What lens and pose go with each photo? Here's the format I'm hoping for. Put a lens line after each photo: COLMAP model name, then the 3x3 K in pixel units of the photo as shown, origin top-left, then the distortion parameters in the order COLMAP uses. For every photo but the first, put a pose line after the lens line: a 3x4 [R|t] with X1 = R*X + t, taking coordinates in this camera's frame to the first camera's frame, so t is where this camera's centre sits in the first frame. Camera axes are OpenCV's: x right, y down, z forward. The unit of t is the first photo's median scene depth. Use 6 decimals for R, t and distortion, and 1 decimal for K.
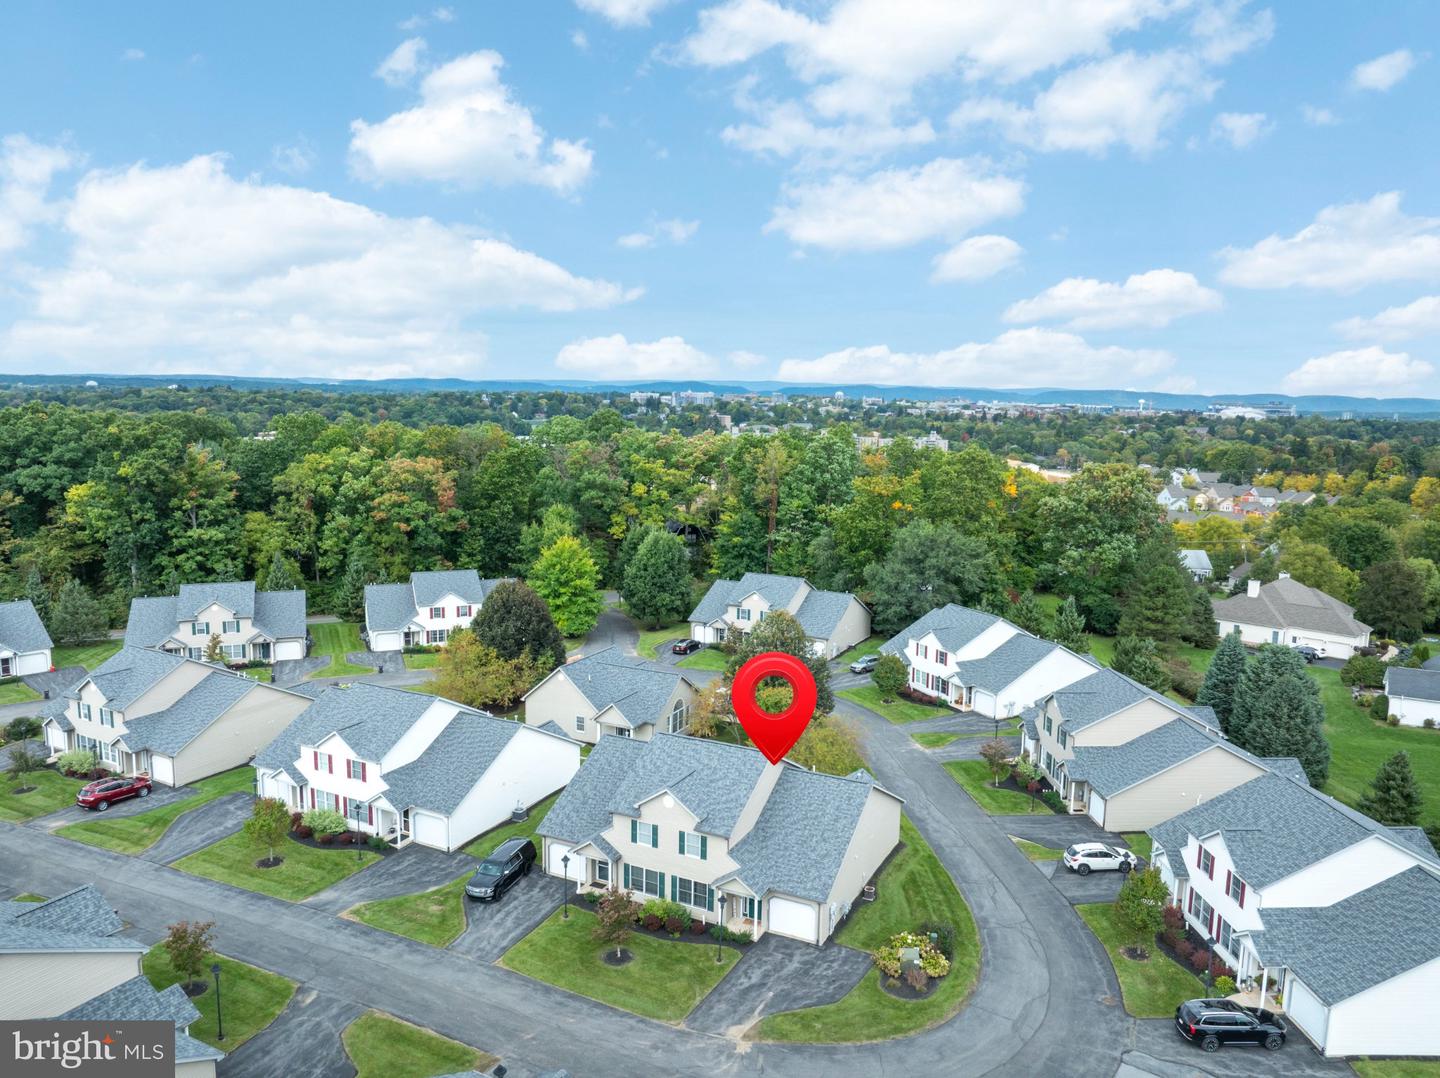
lens RADIAL K [[1011.9, 0, 711.0], [0, 1011.9, 532.8], [0, 0, 1]] dist [-0.045234, 0.012816]
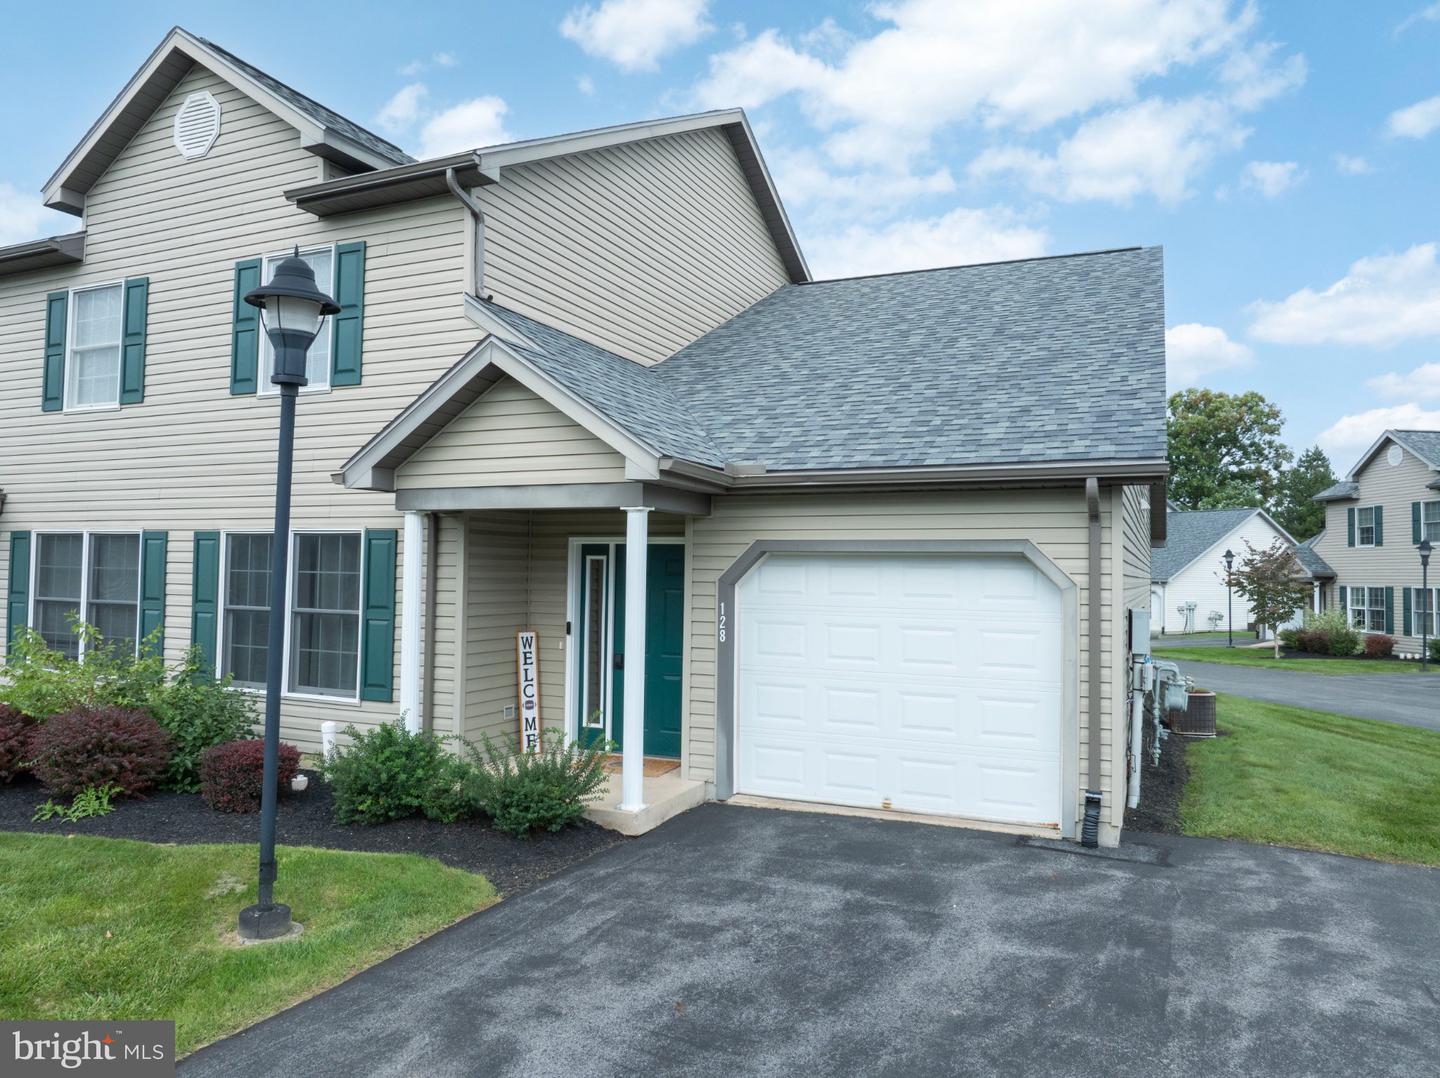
lens RADIAL K [[1011.9, 0, 713.3], [0, 1011.9, 536.1], [0, 0, 1]] dist [-0.045234, 0.012816]
pose [[0.999268, 0.001421, 0.038223, 0.021860], [0.005109, 0.985395, -0.170210, 0.169842], [-0.037906, 0.170281, 0.984666, 0.373099]]
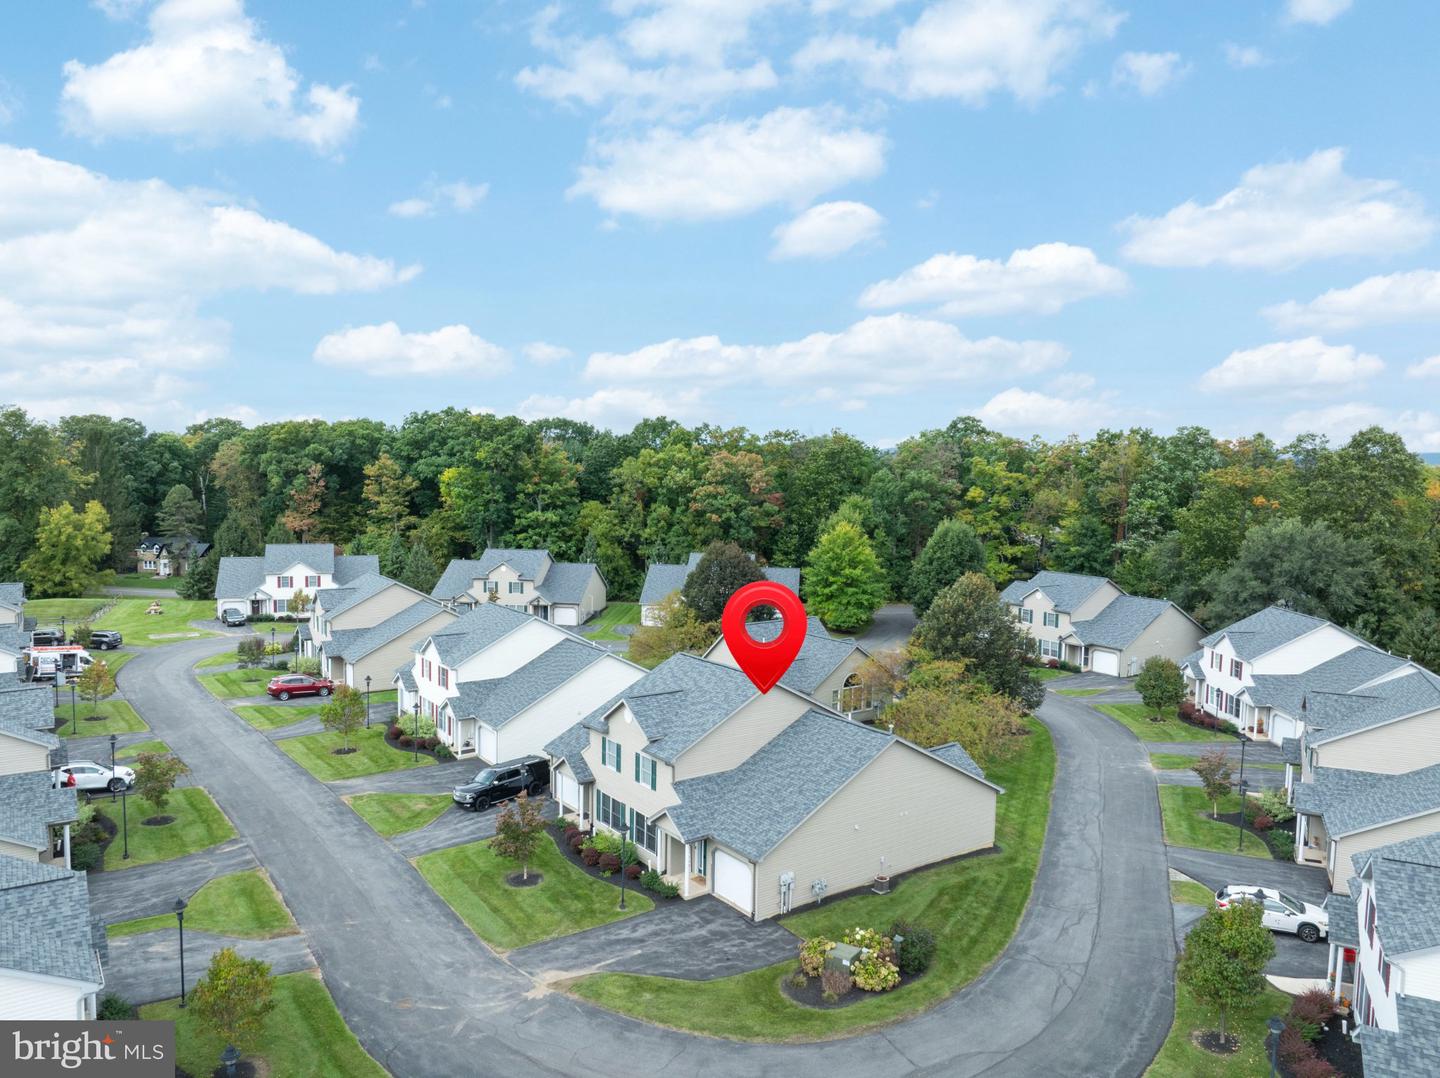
lens RADIAL K [[1011.9, 0, 717.2], [0, 1011.9, 533.0], [0, 0, 1]] dist [-0.045234, 0.012816]
pose [[0.887087, 0.033483, -0.460387, 0.181923], [-0.064920, 0.996502, -0.052617, 0.070268], [0.457015, 0.076564, 0.886158, 0.127992]]
